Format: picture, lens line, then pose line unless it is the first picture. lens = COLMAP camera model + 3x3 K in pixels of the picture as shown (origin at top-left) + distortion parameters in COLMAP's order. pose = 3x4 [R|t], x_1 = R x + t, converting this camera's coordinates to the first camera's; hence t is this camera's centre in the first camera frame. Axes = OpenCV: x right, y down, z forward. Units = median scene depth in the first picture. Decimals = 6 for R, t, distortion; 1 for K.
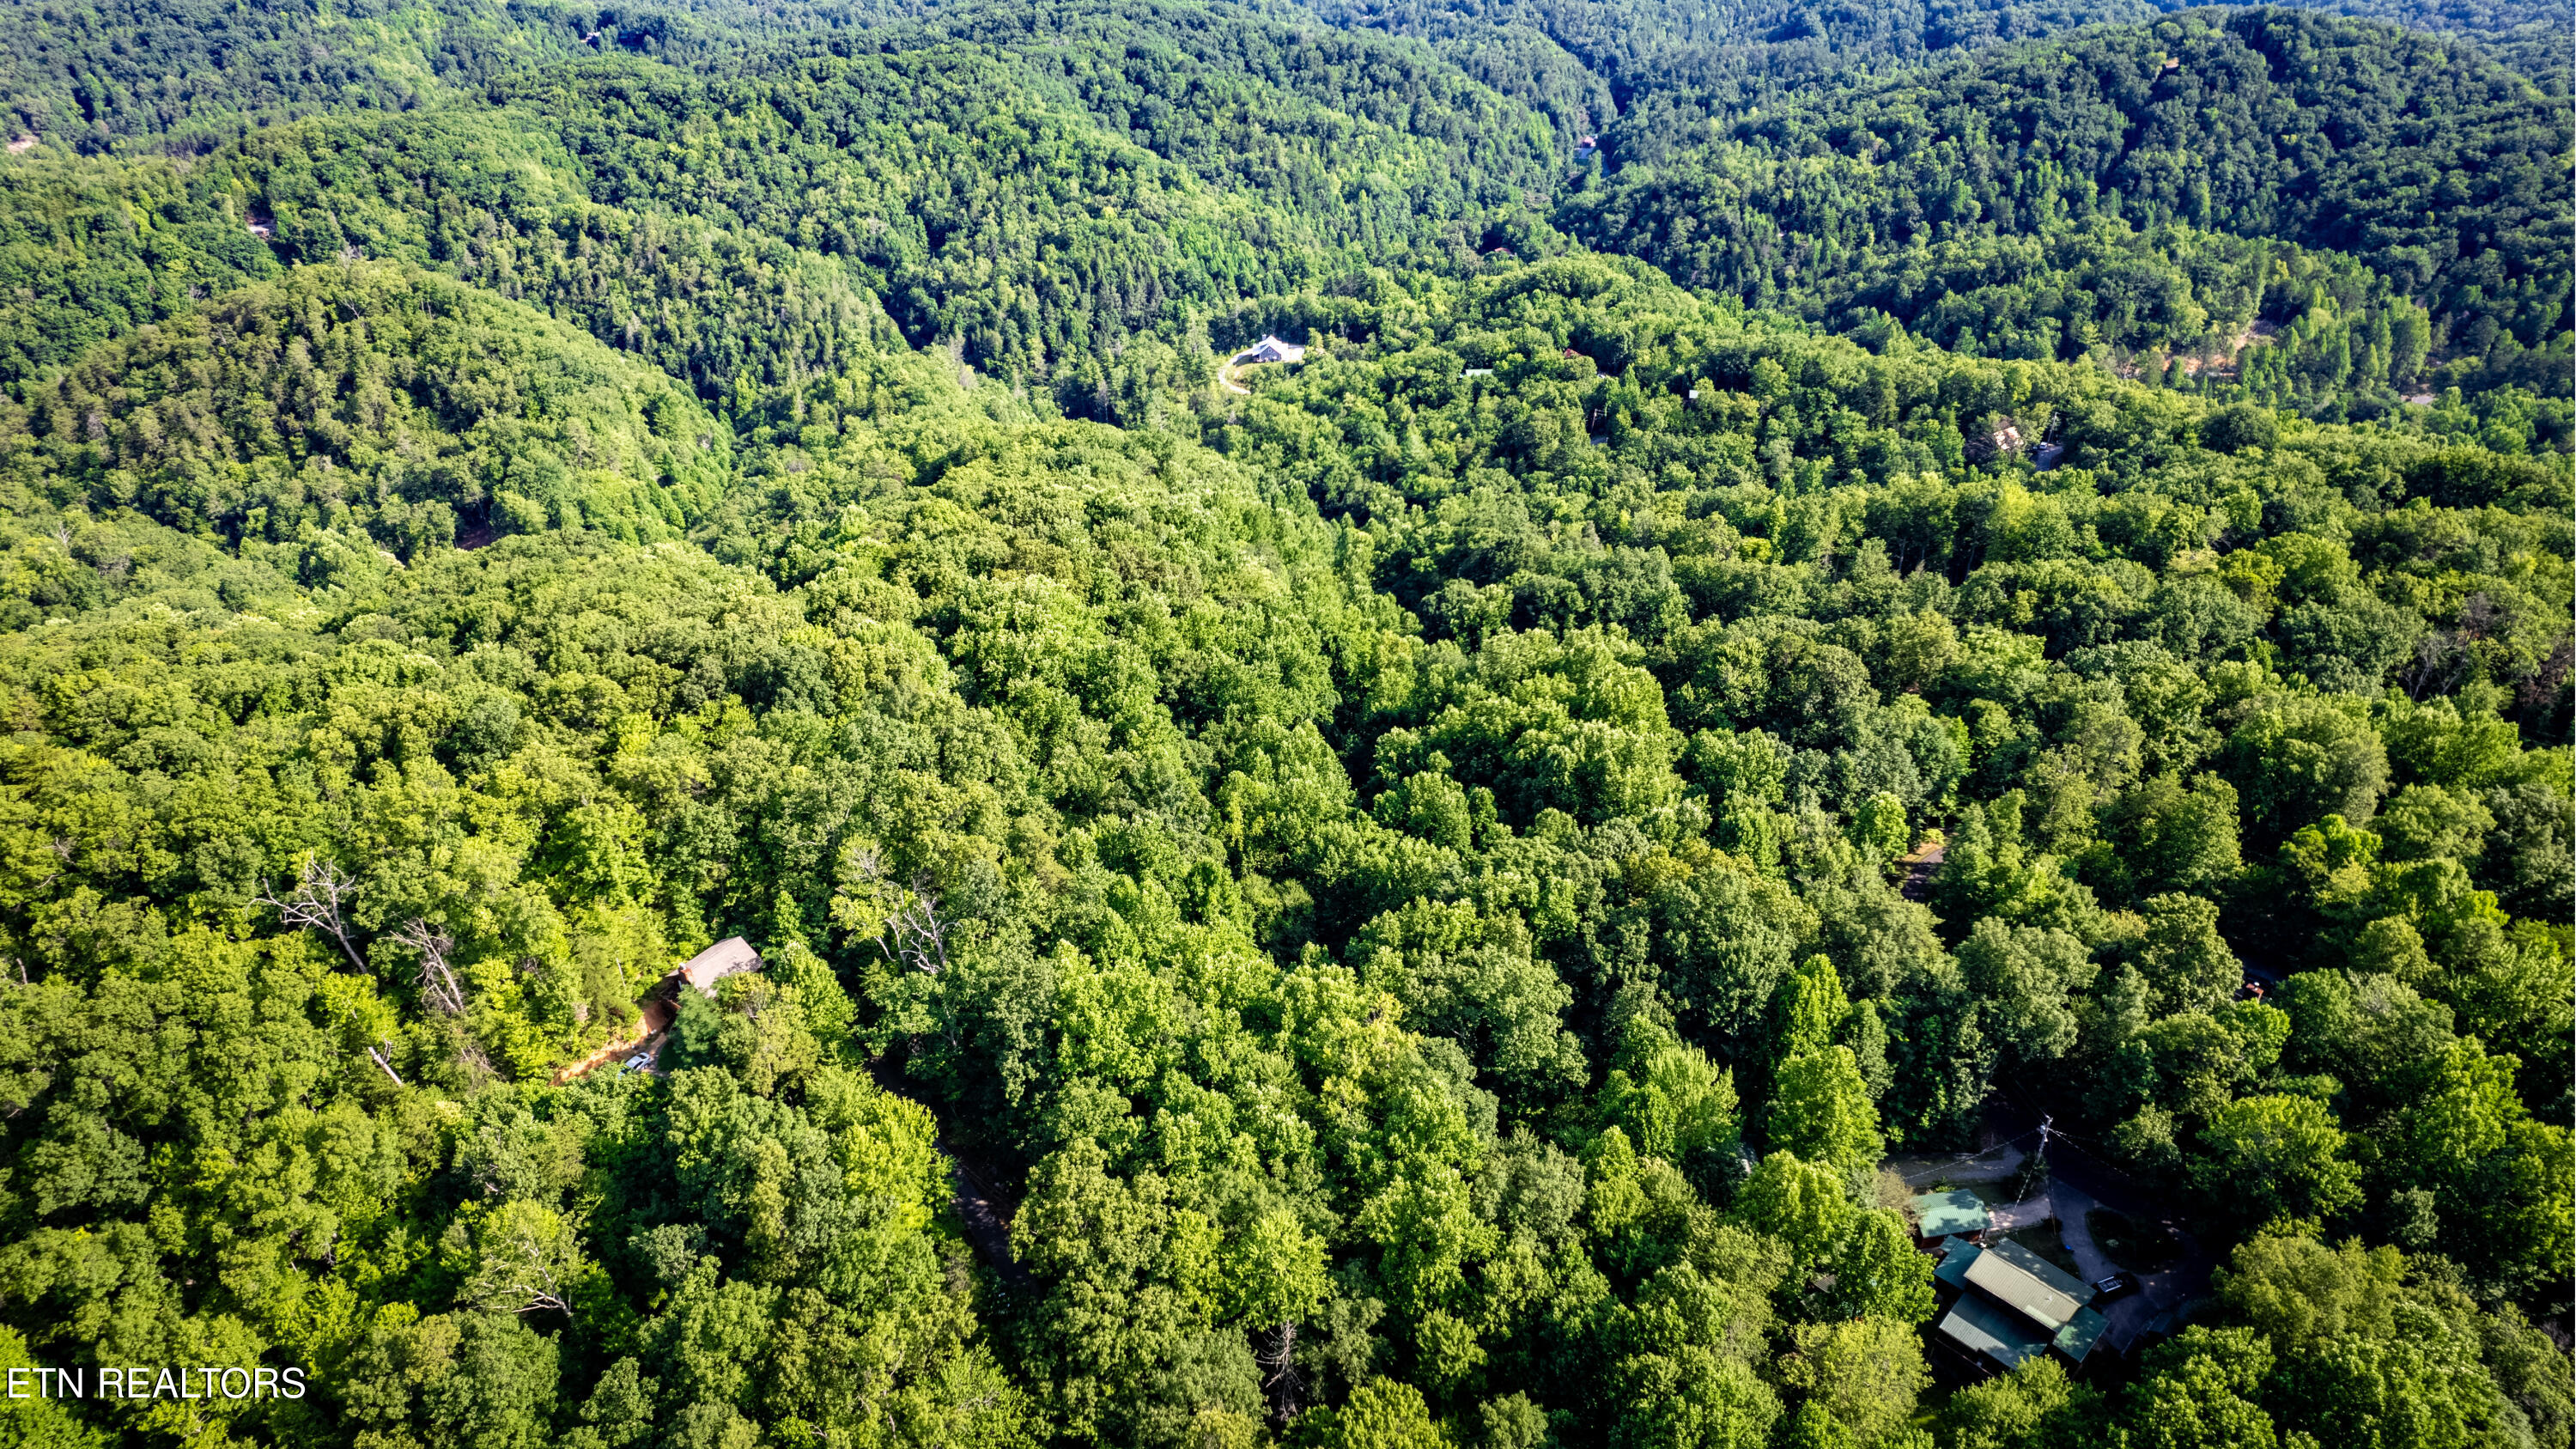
lens RADIAL K [[1671.2, 0, 1288.0], [0, 1671.2, 724.5], [0, 0, 1]] dist [-0.072118, 0.073927]
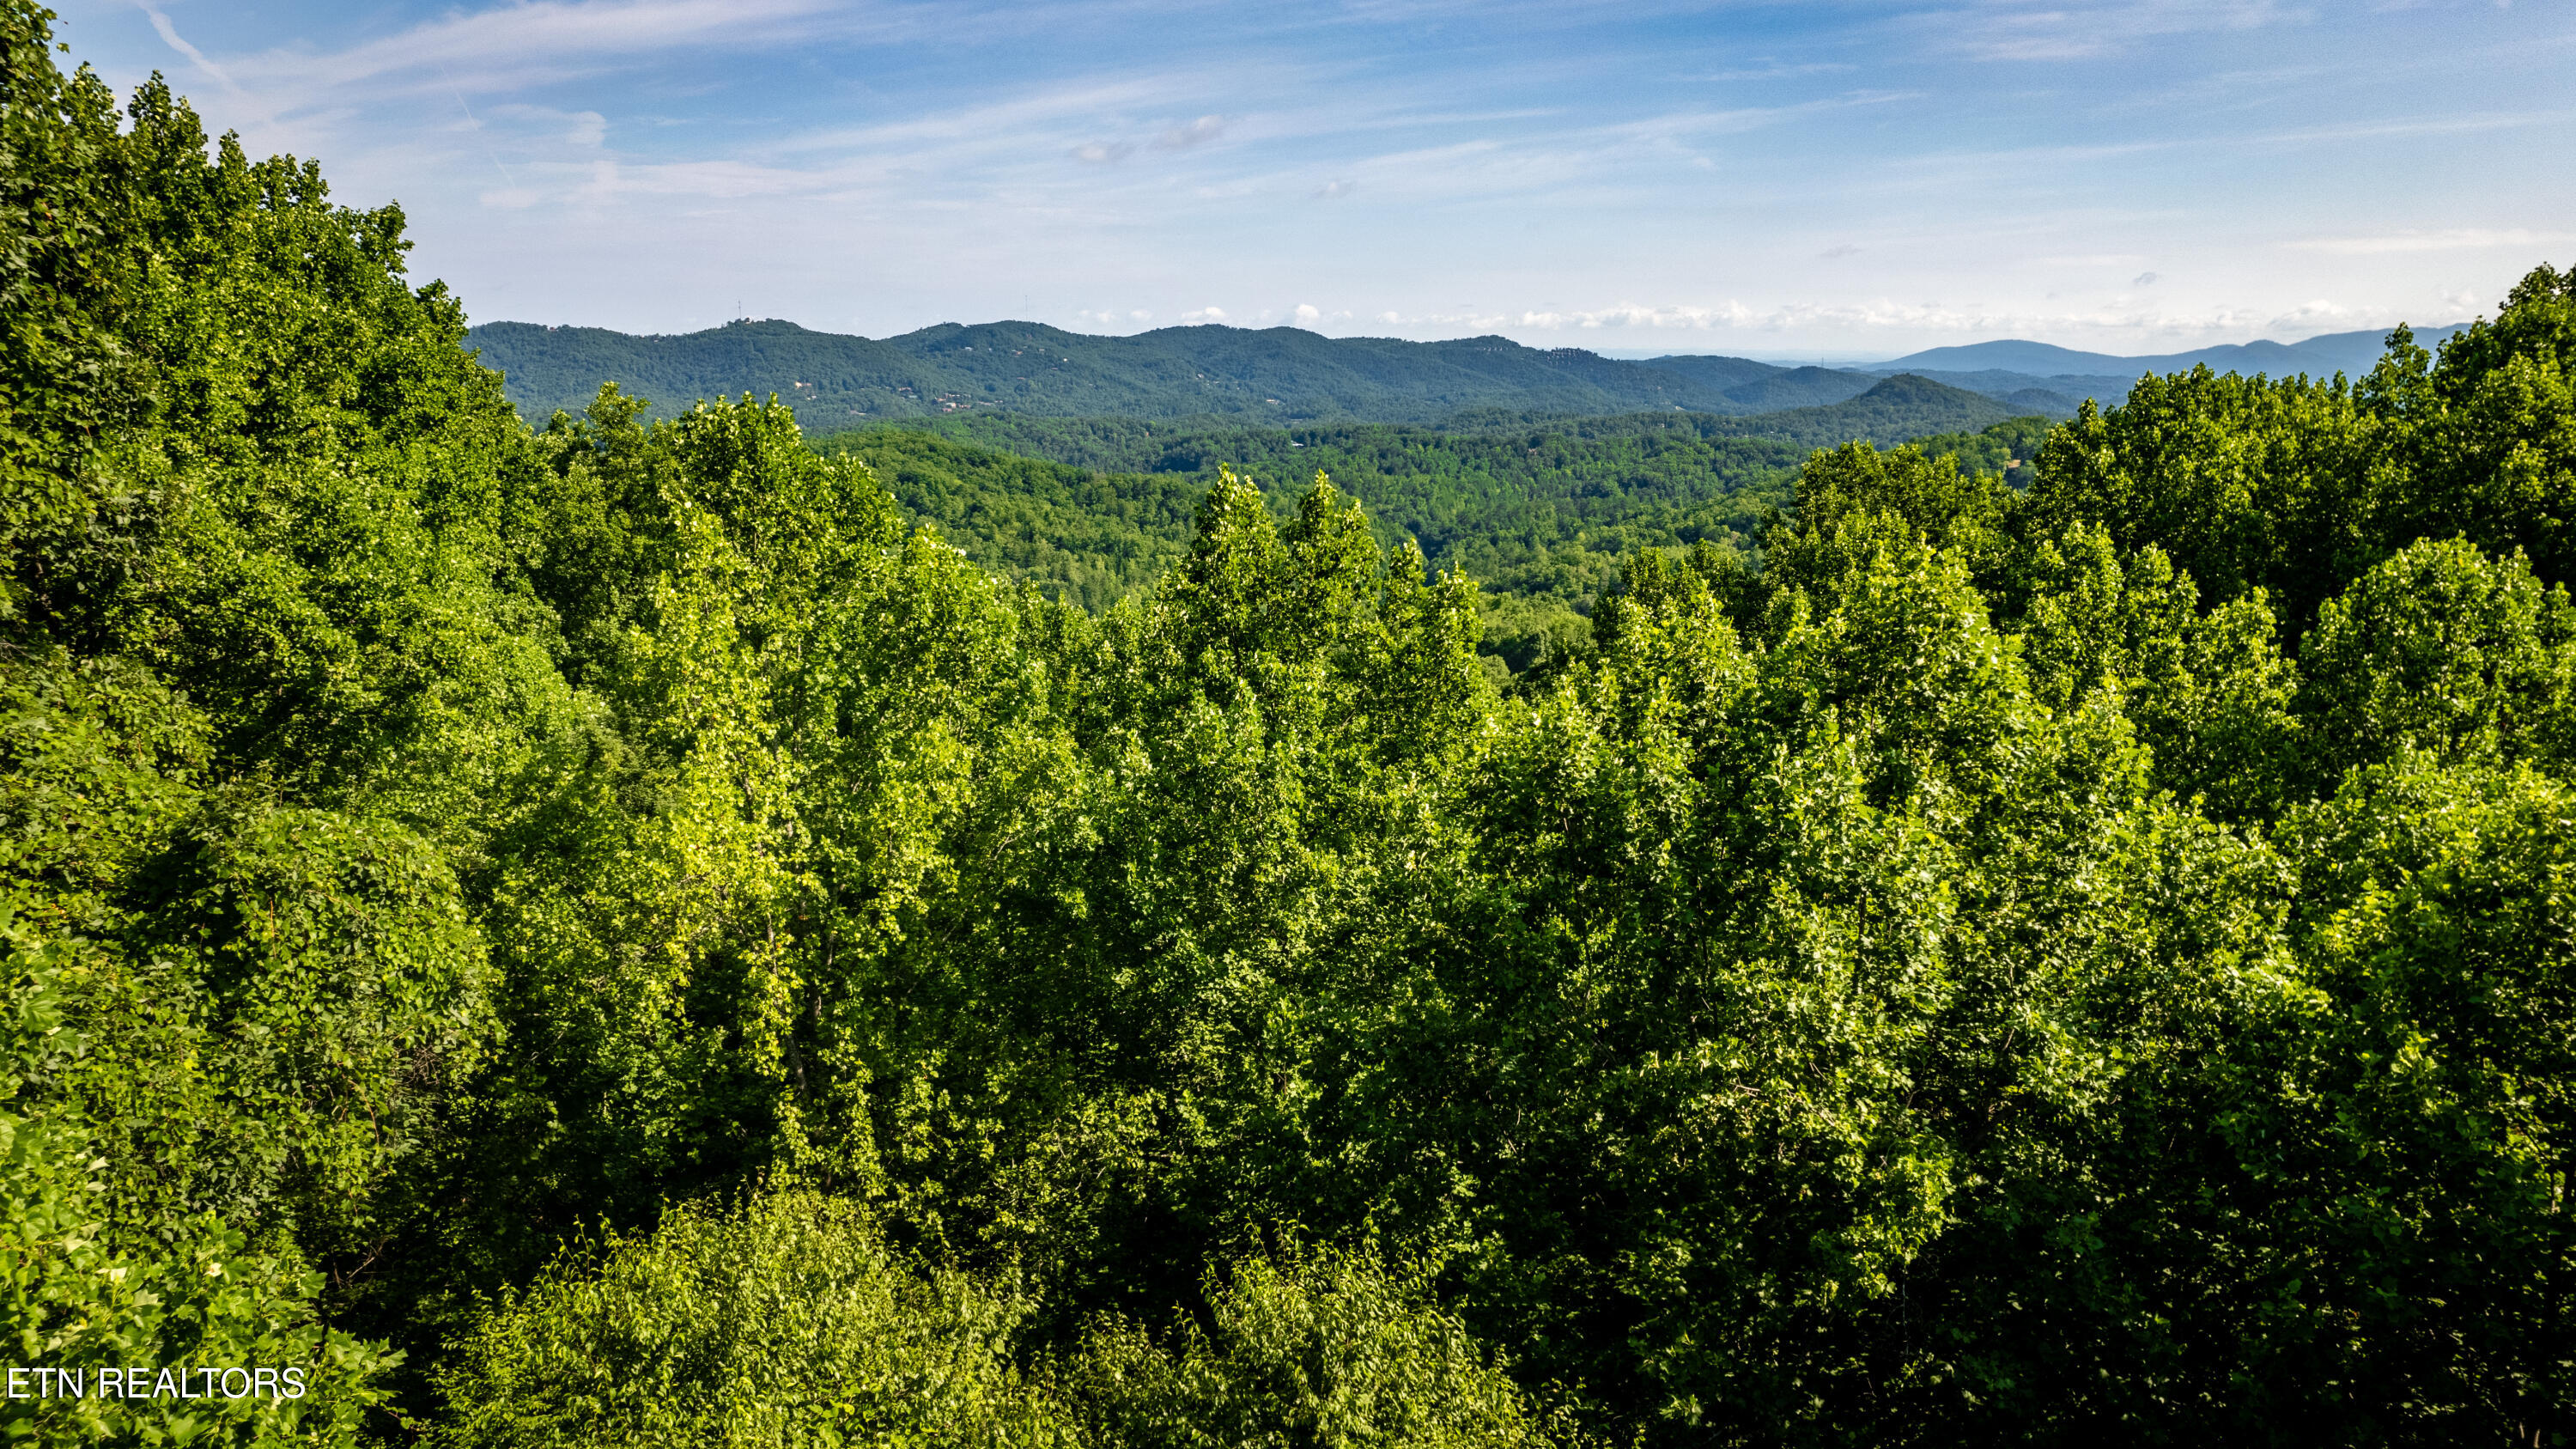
lens RADIAL K [[1671.2, 0, 1288.0], [0, 1671.2, 724.5], [0, 0, 1]] dist [-0.072118, 0.073927]
pose [[0.992152, -0.016071, 0.124002, -0.001562], [0.054640, 0.947733, -0.314352, 0.018213], [-0.112468, 0.318660, 0.941173, 0.177534]]
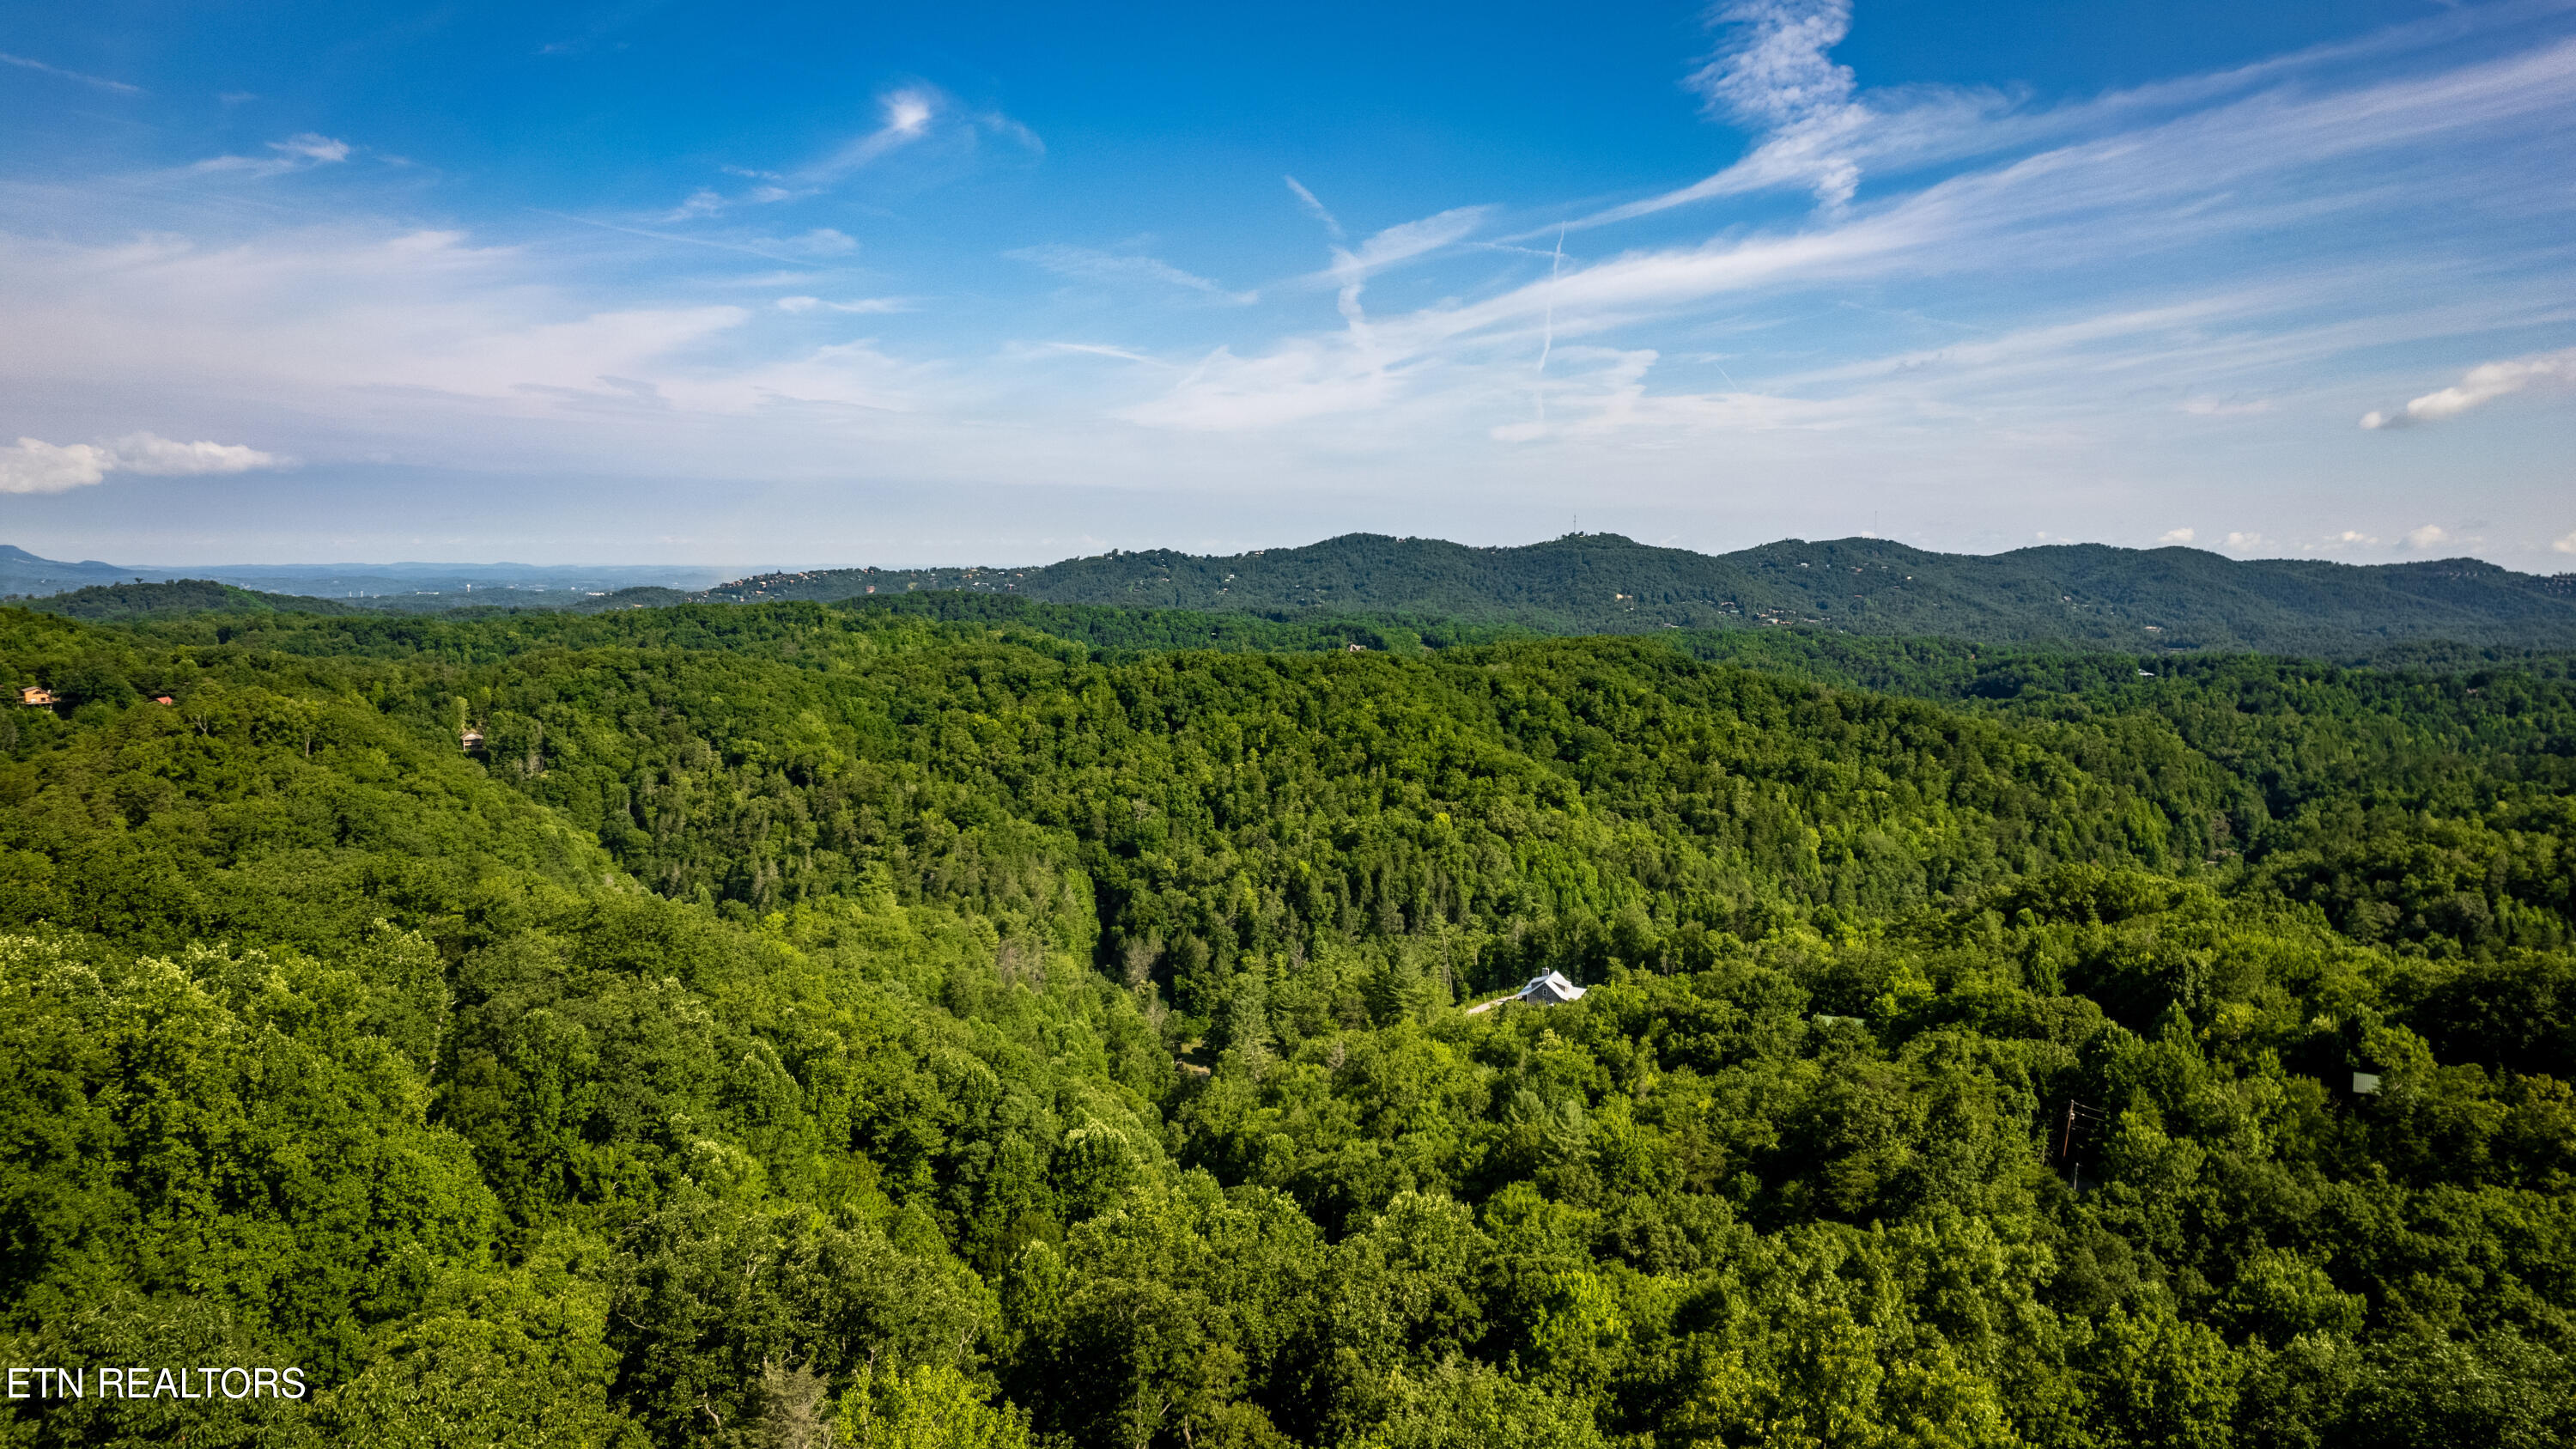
lens RADIAL K [[1671.2, 0, 1288.0], [0, 1671.2, 724.5], [0, 0, 1]] dist [-0.072118, 0.073927]
pose [[0.927357, 0.053966, -0.370266, 0.078122], [-0.209591, 0.894657, -0.394539, -0.040942], [0.309969, 0.443483, 0.840977, 0.300618]]
